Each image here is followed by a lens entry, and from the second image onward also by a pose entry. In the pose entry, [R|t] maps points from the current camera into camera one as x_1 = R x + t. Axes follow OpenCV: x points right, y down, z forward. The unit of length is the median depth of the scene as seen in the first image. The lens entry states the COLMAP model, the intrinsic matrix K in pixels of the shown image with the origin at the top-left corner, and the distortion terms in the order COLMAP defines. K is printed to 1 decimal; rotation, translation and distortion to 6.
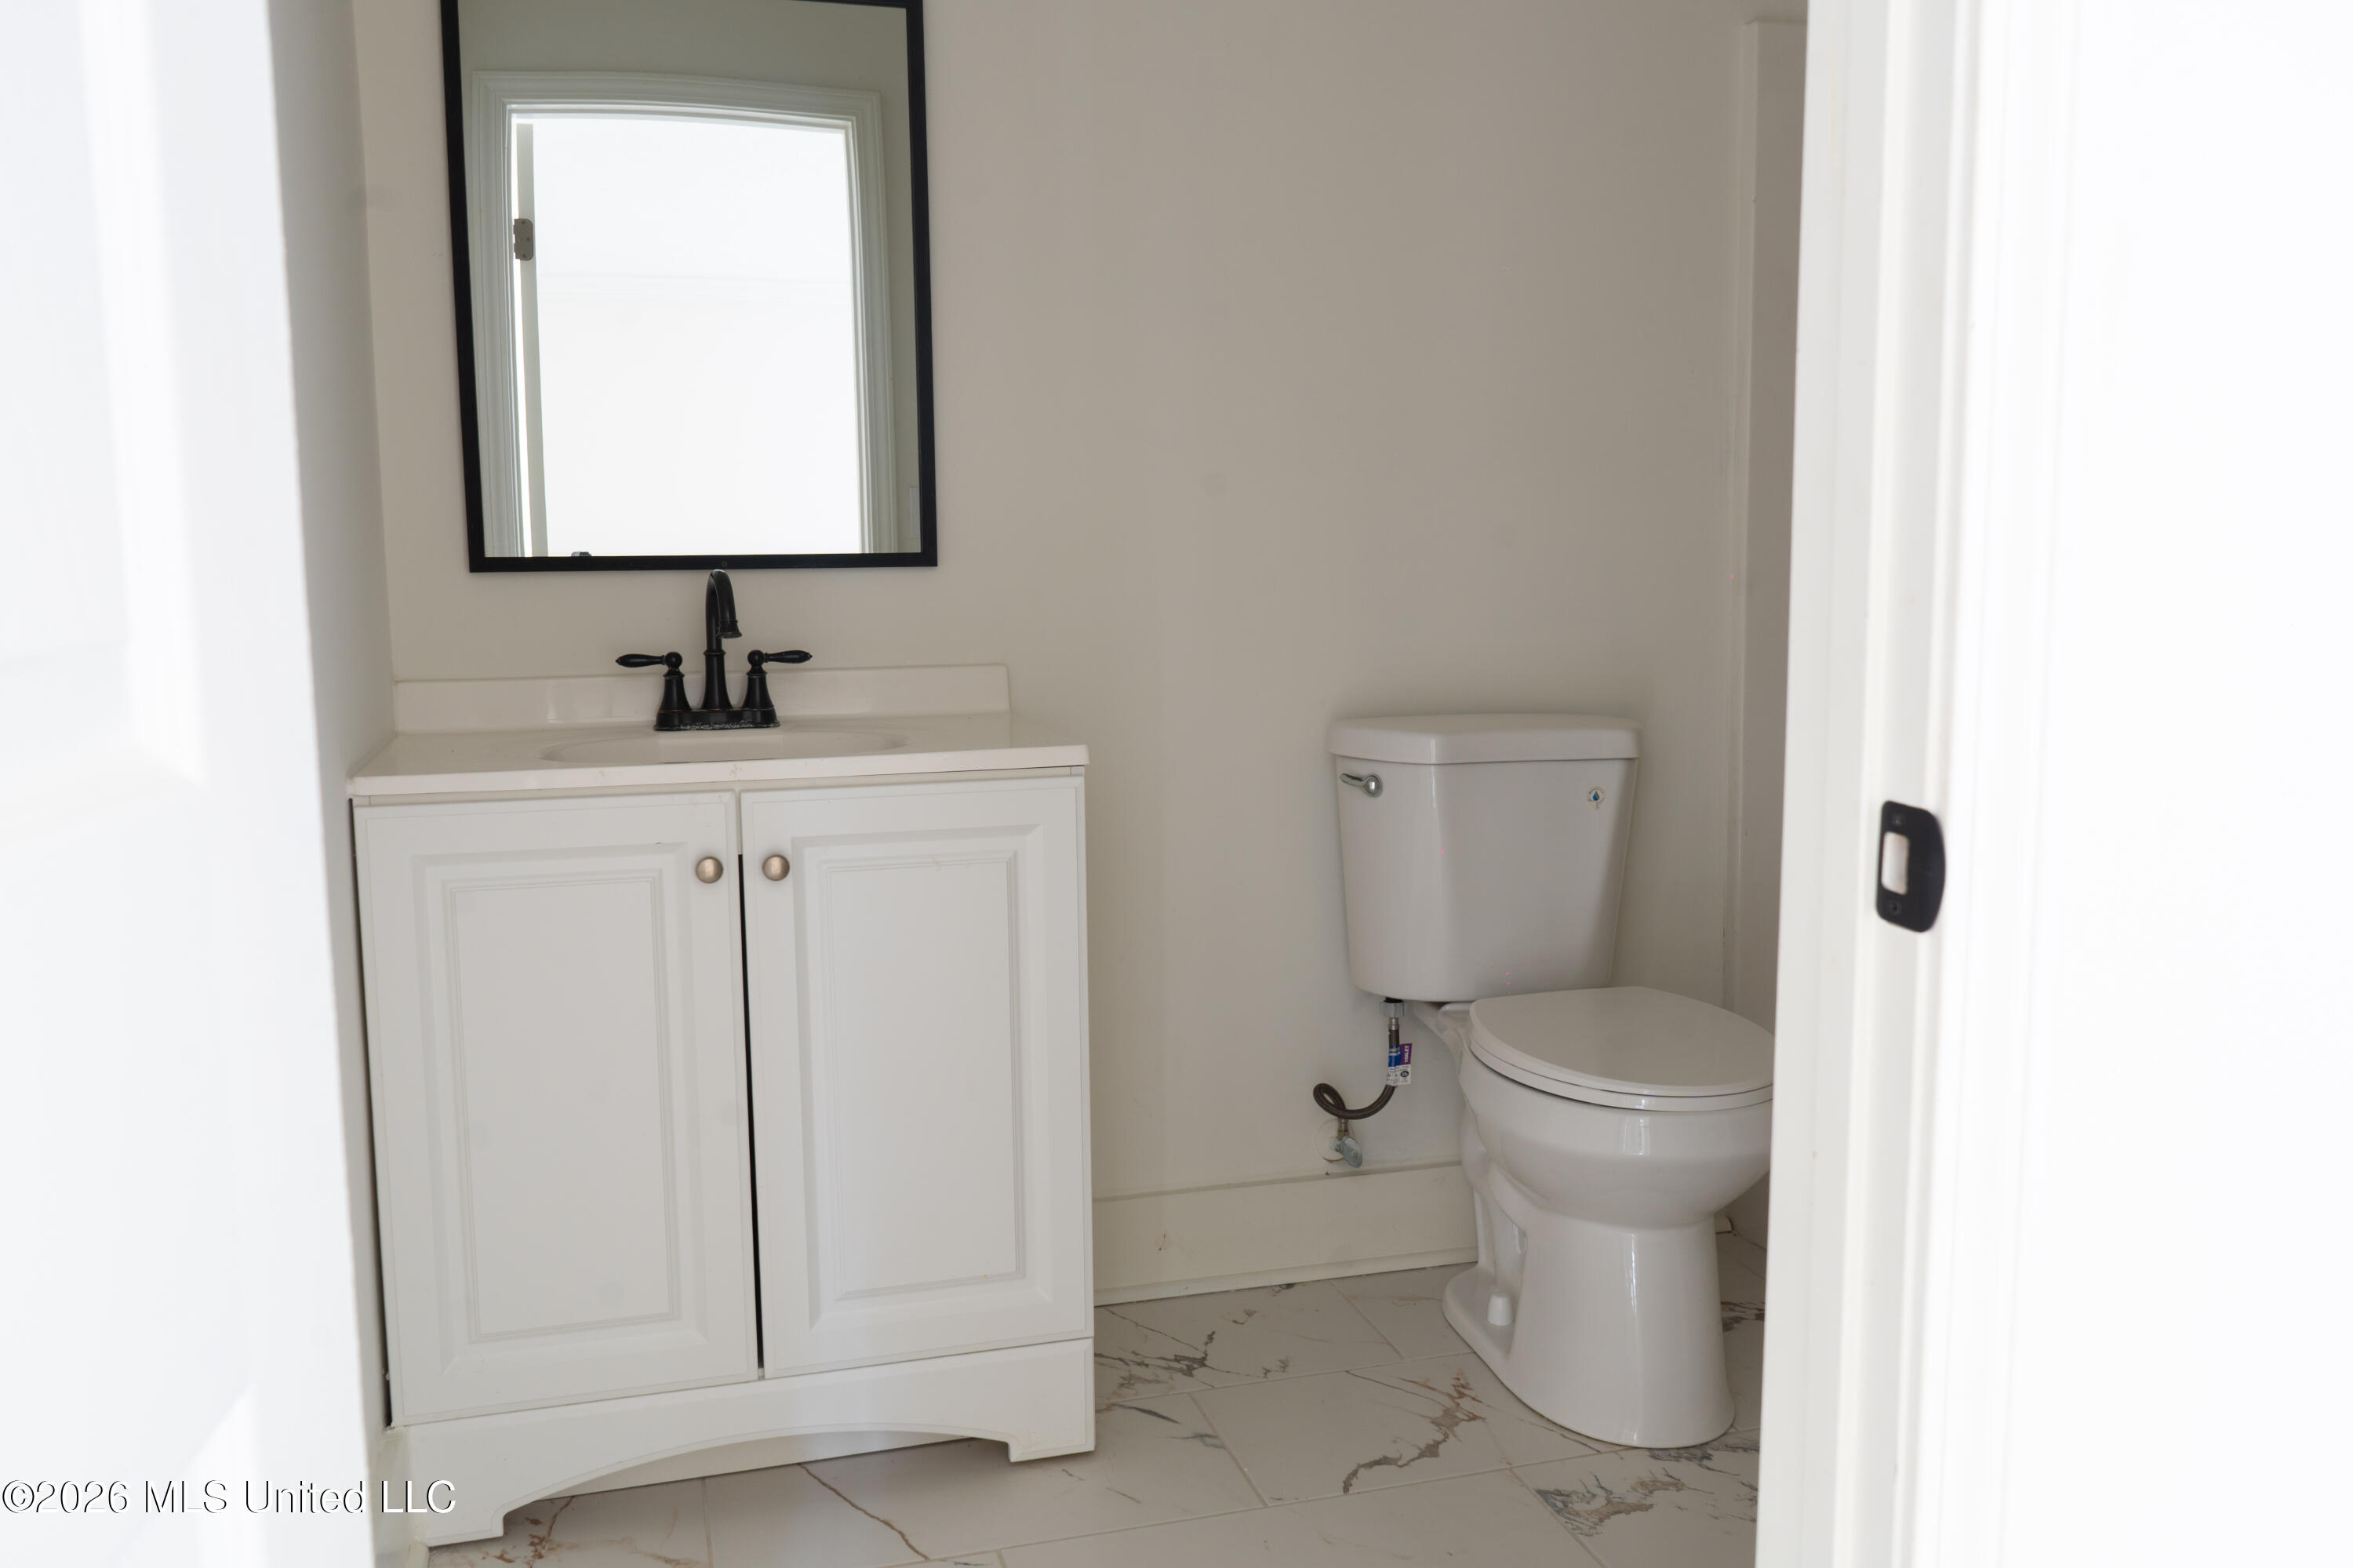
lens RADIAL K [[1893.9, 0, 1176.5], [0, 1893.9, 784.0], [0, 0, 1]] dist [-0.008965, -0.002413]
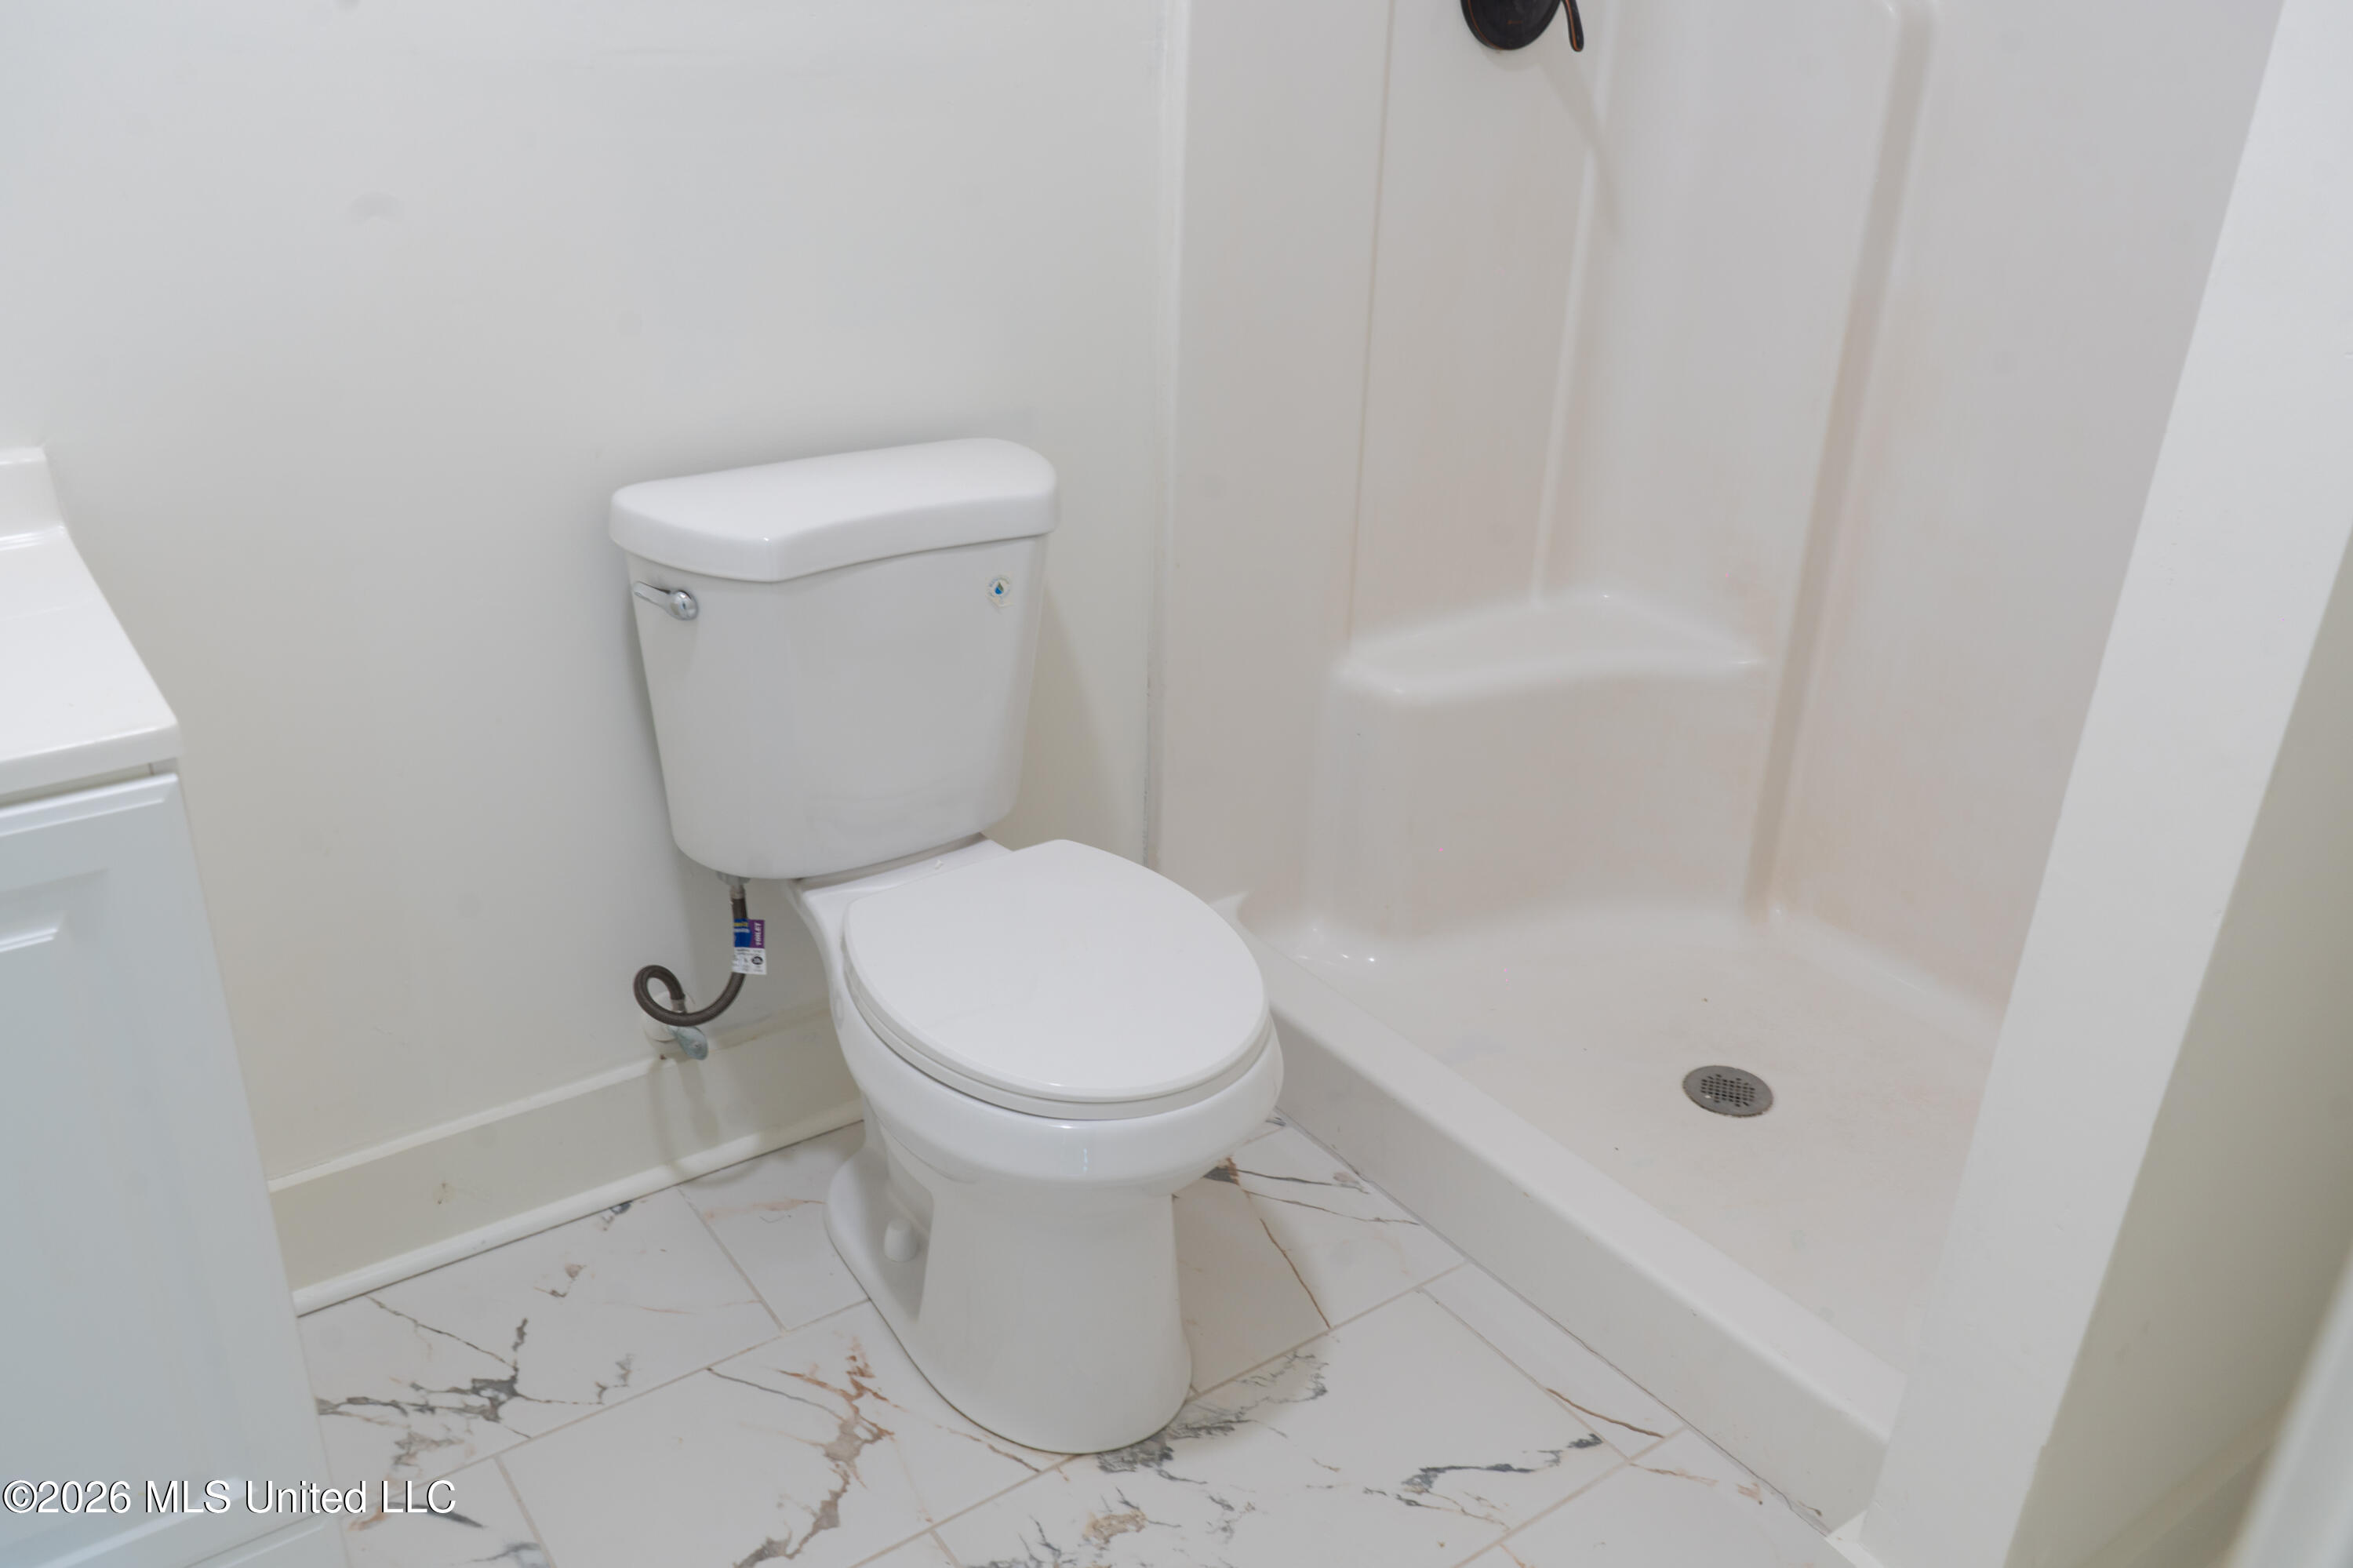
lens RADIAL K [[1893.9, 0, 1176.5], [0, 1893.9, 784.0], [0, 0, 1]] dist [-0.008965, -0.002413]
pose [[0.941525, -0.106260, 0.319749, 0.049554], [-0.005477, 0.944019, 0.329846, -0.174827], [-0.336899, -0.312309, 0.888235, 0.334252]]
